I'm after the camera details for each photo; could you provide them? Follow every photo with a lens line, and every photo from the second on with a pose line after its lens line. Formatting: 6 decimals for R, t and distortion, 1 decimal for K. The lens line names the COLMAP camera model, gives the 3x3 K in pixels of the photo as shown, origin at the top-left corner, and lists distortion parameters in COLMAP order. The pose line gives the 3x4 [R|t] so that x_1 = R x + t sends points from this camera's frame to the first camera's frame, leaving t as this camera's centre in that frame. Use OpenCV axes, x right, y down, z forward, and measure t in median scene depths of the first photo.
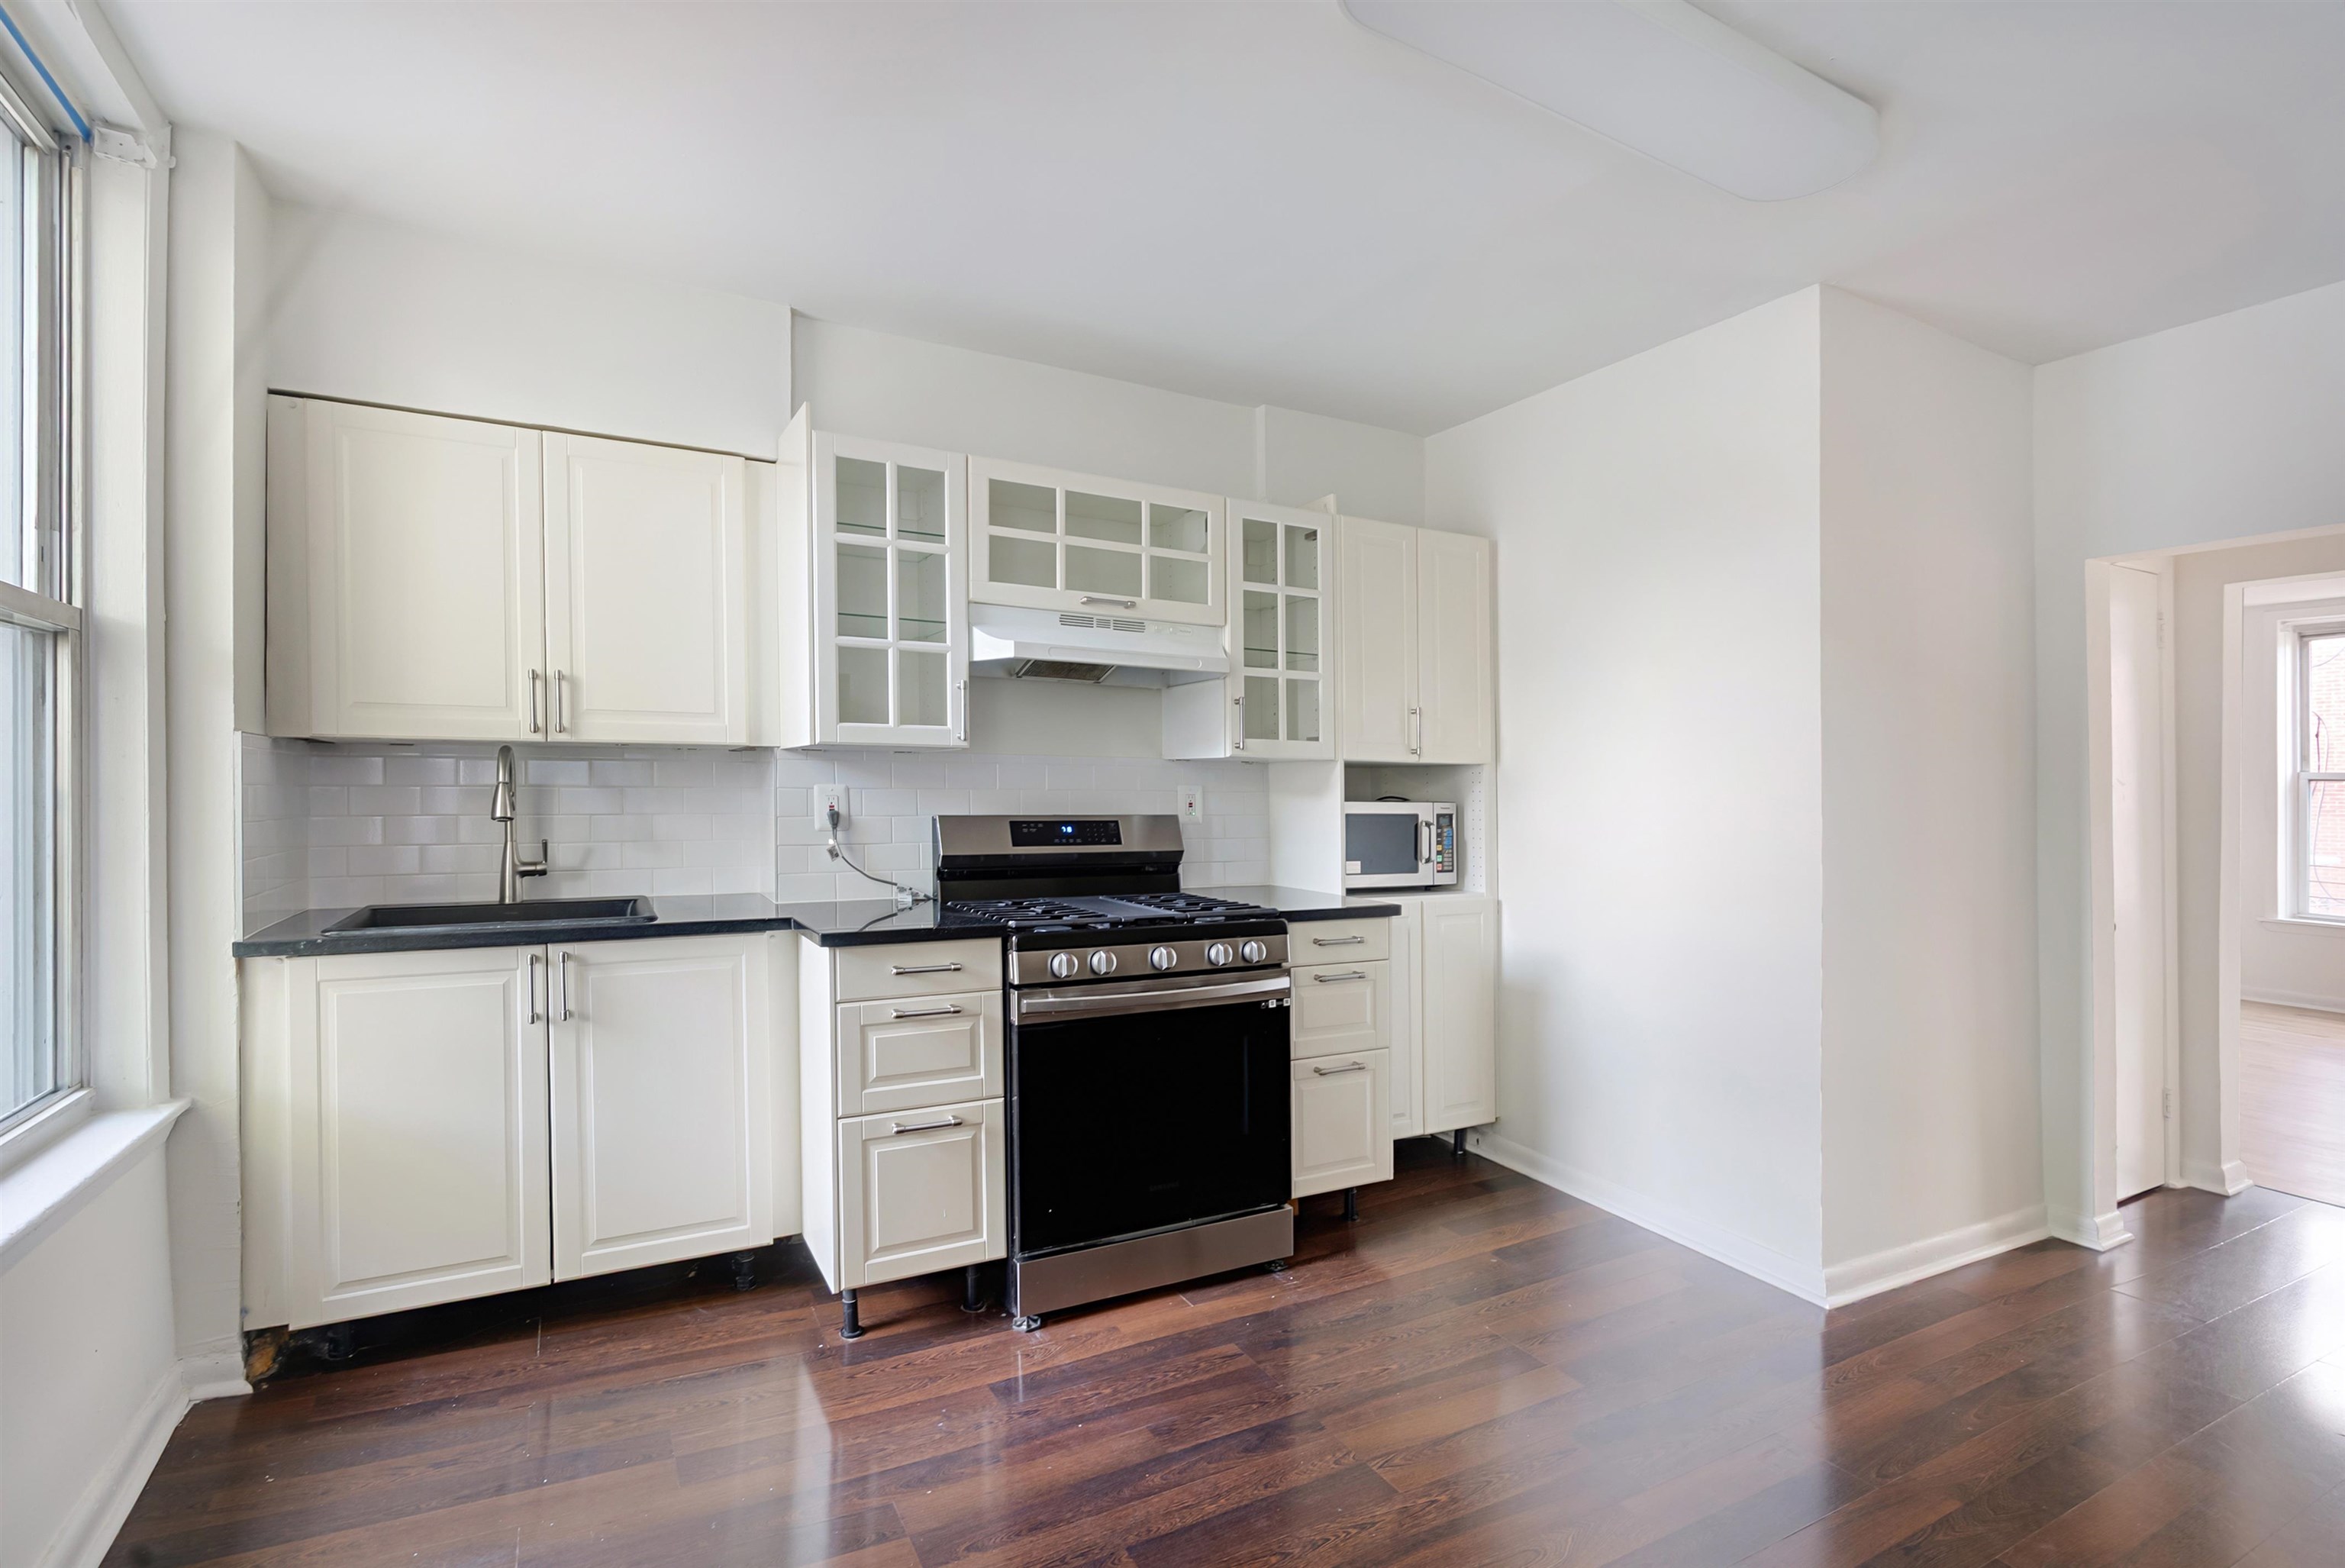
lens RADIAL K [[1084.9, 0, 1176.4], [0, 1084.9, 791.7], [0, 0, 1]] dist [-0.001392, 0.016727]
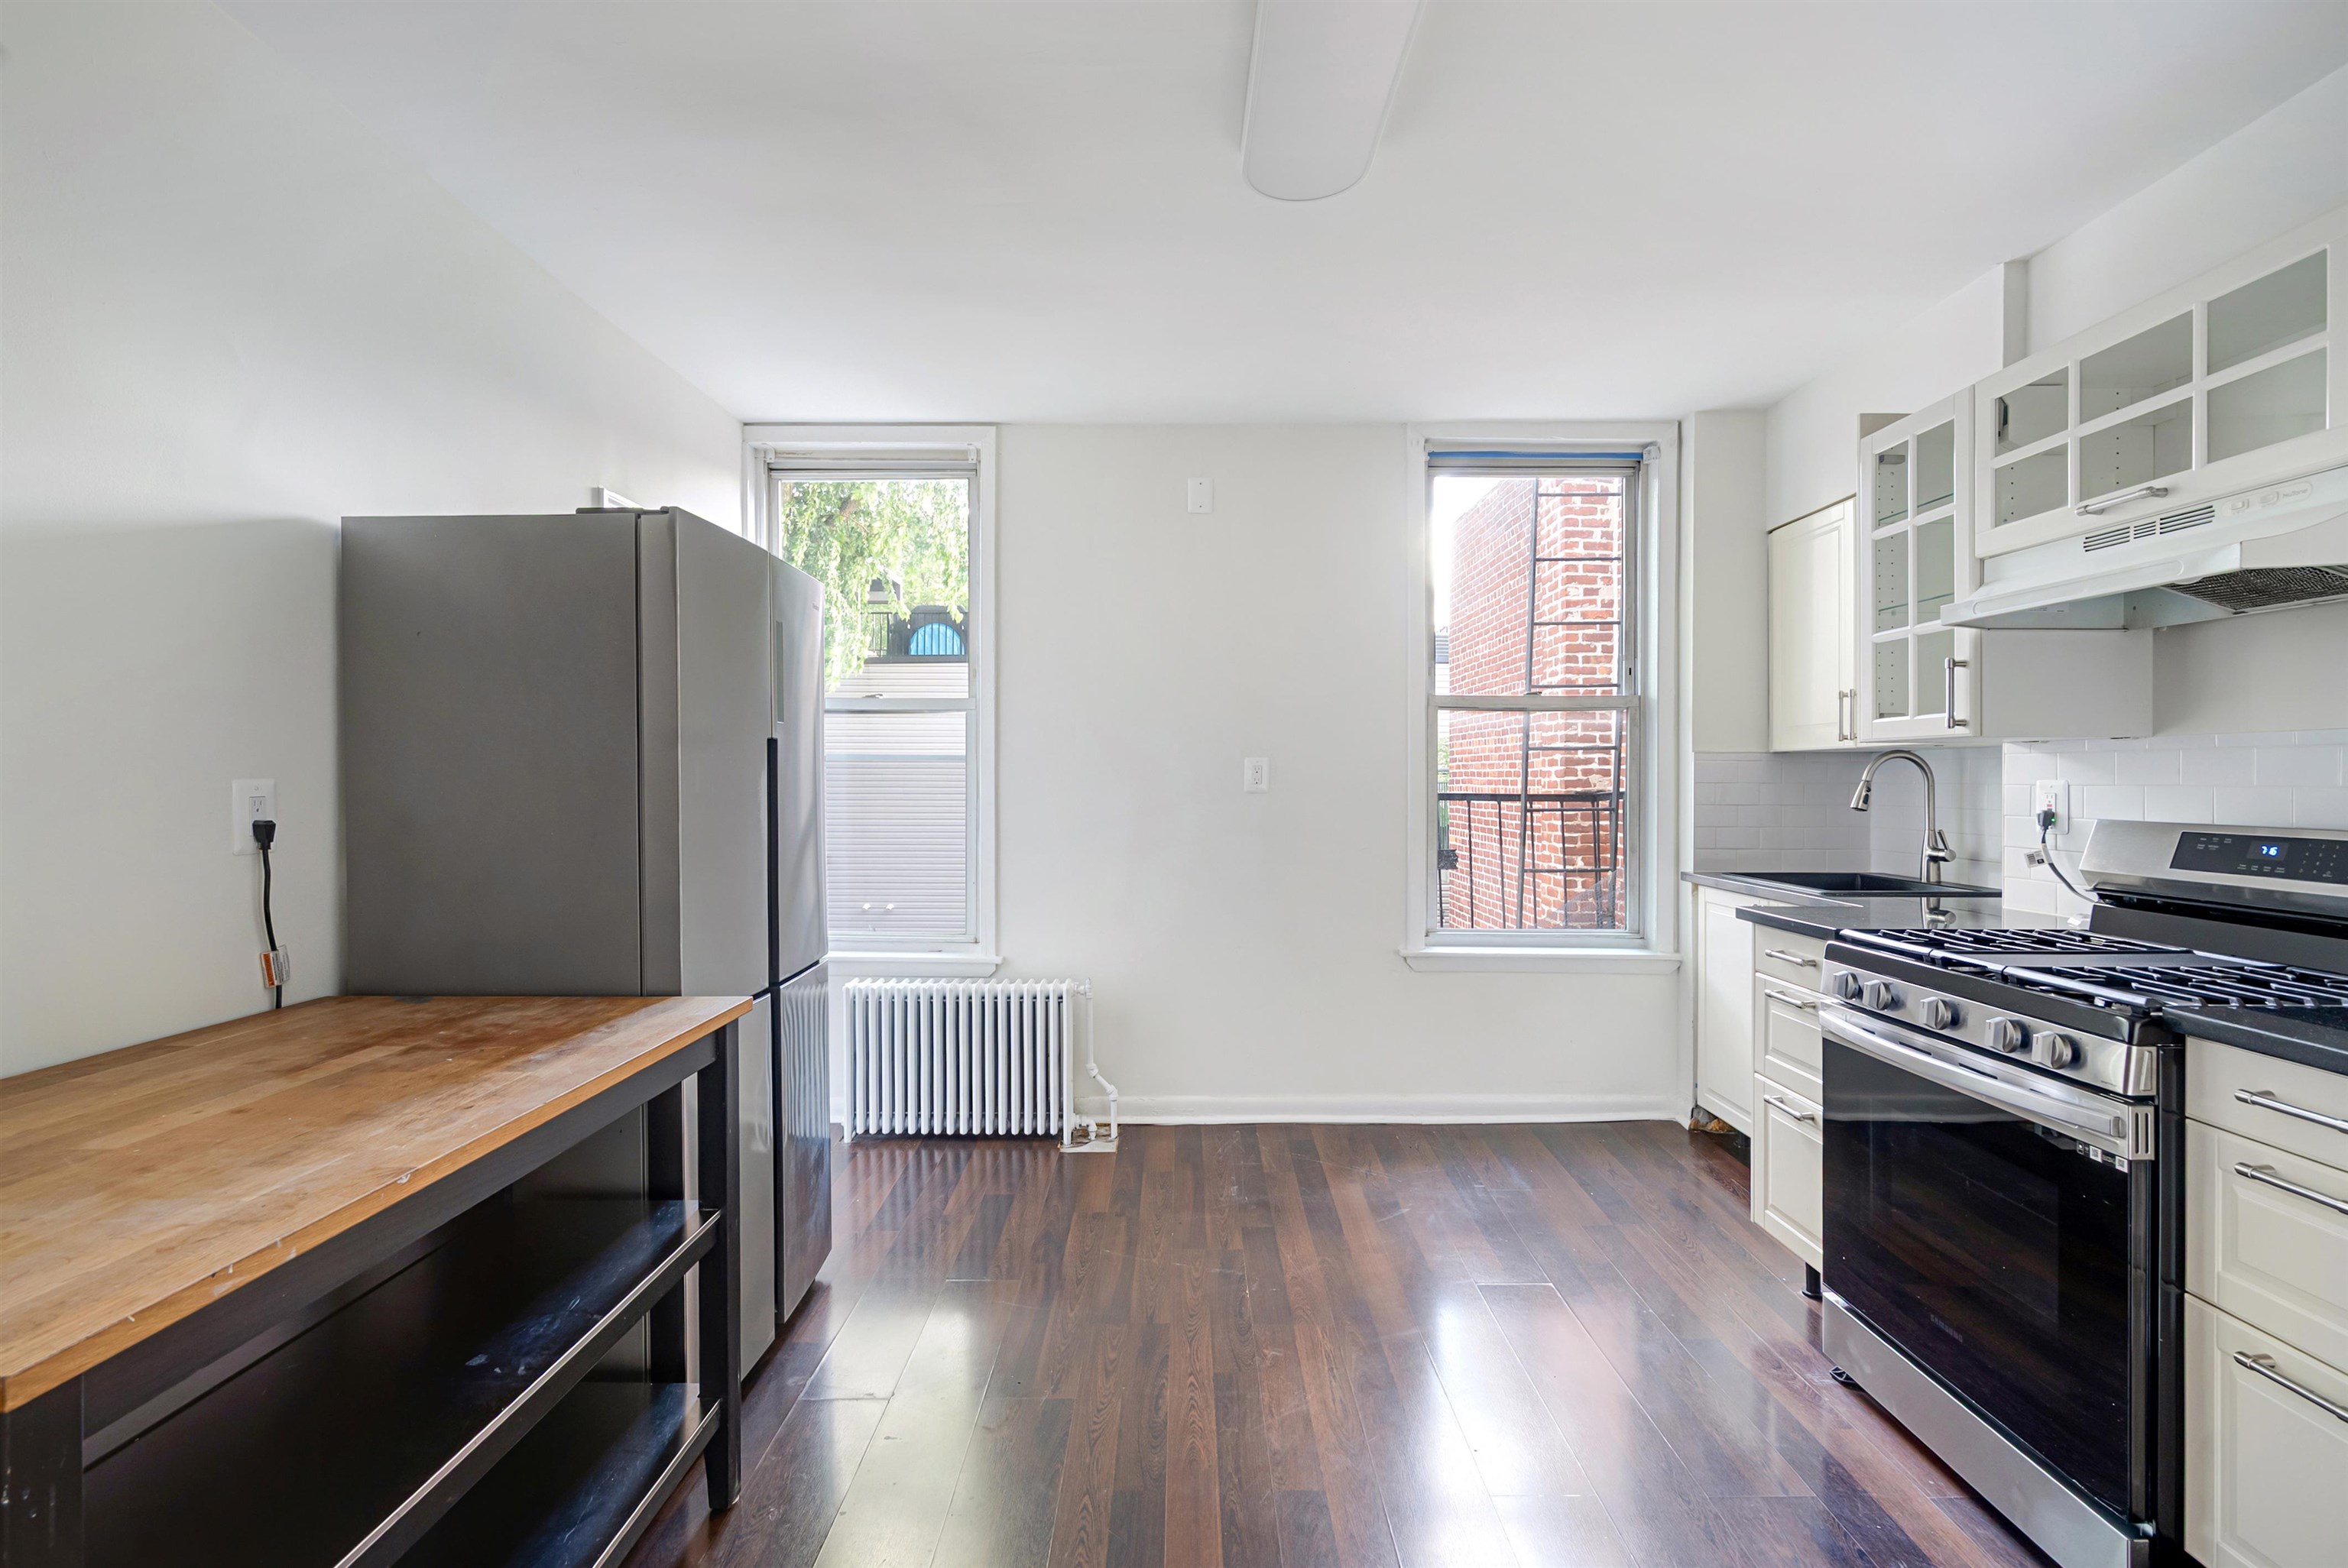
lens RADIAL K [[1086.1, 0, 1177.9], [0, 1086.1, 791.7], [0, 0, 1]] dist [-0.001392, 0.016727]
pose [[-0.464173, 0.004920, -0.885731, 0.763125], [-0.004158, 0.999961, 0.007733, -0.000741], [0.885735, 0.007272, -0.464135, 0.770549]]
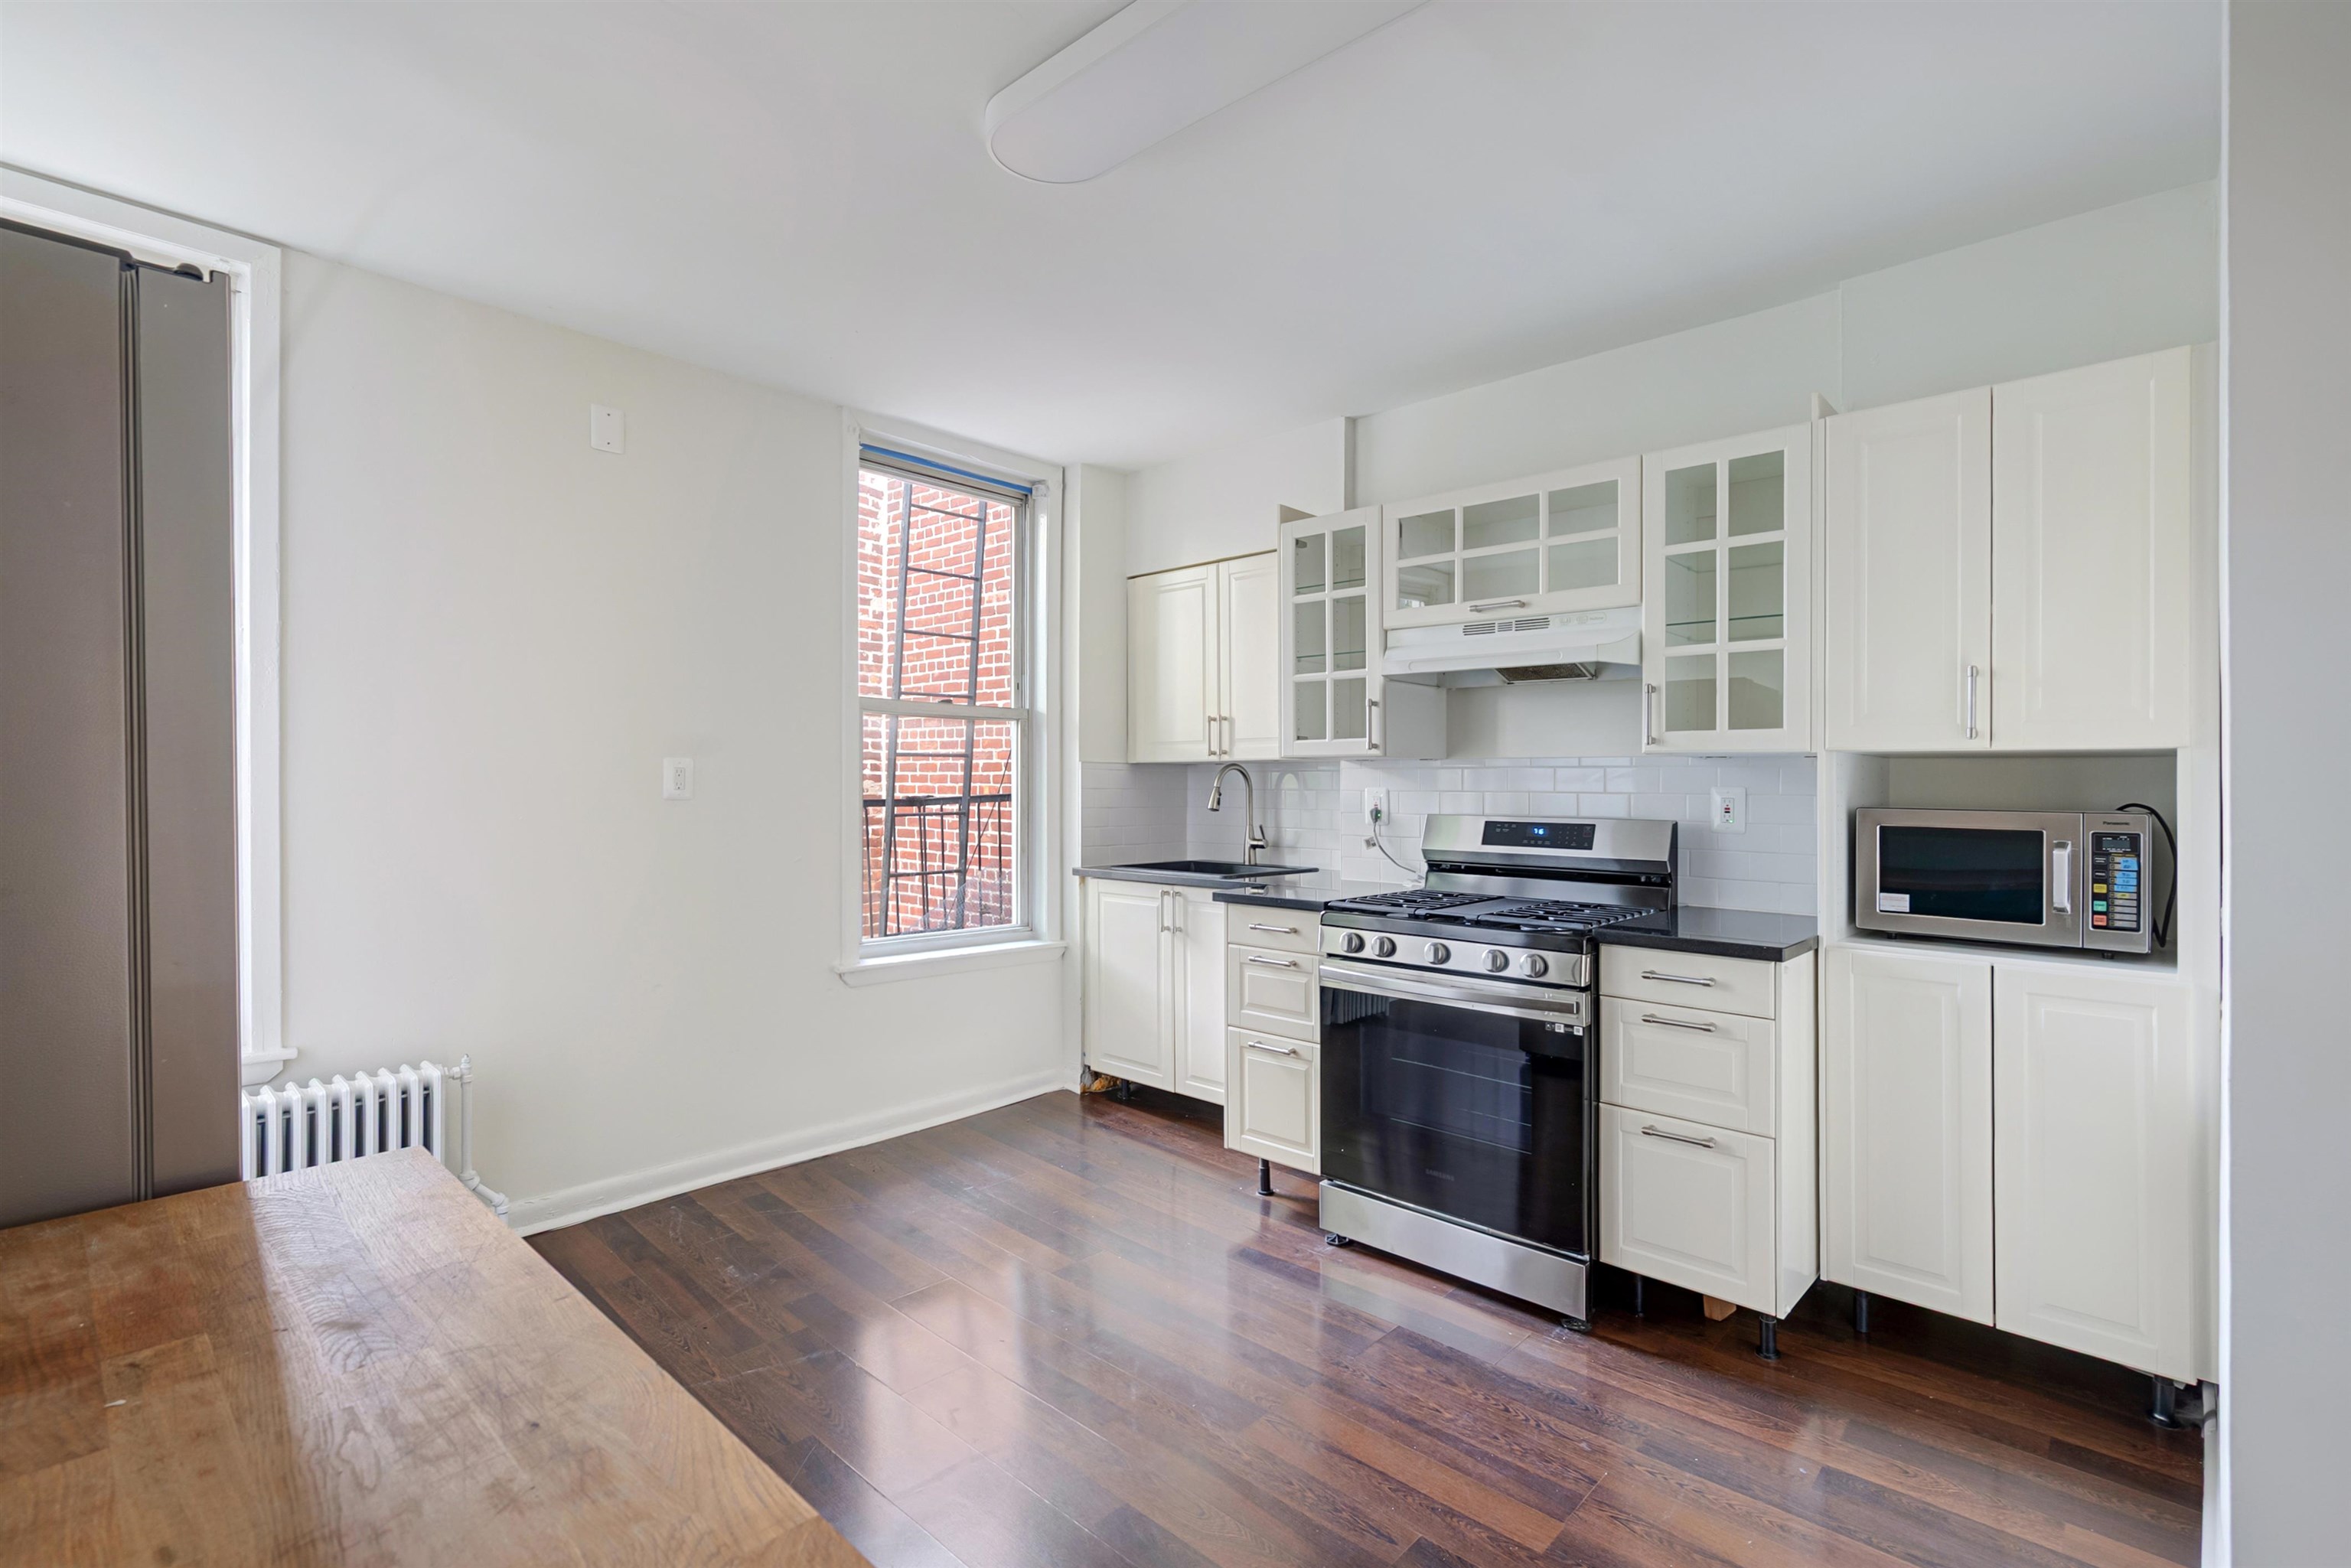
lens RADIAL K [[1087.6, 0, 1179.4], [0, 1087.6, 791.8], [0, 0, 1]] dist [-0.001392, 0.016727]
pose [[0.327563, 0.000925, -0.944829, 0.767860], [-0.004601, 0.999989, -0.000616, 0.000660], [0.944818, 0.004549, 0.327563, 0.371280]]
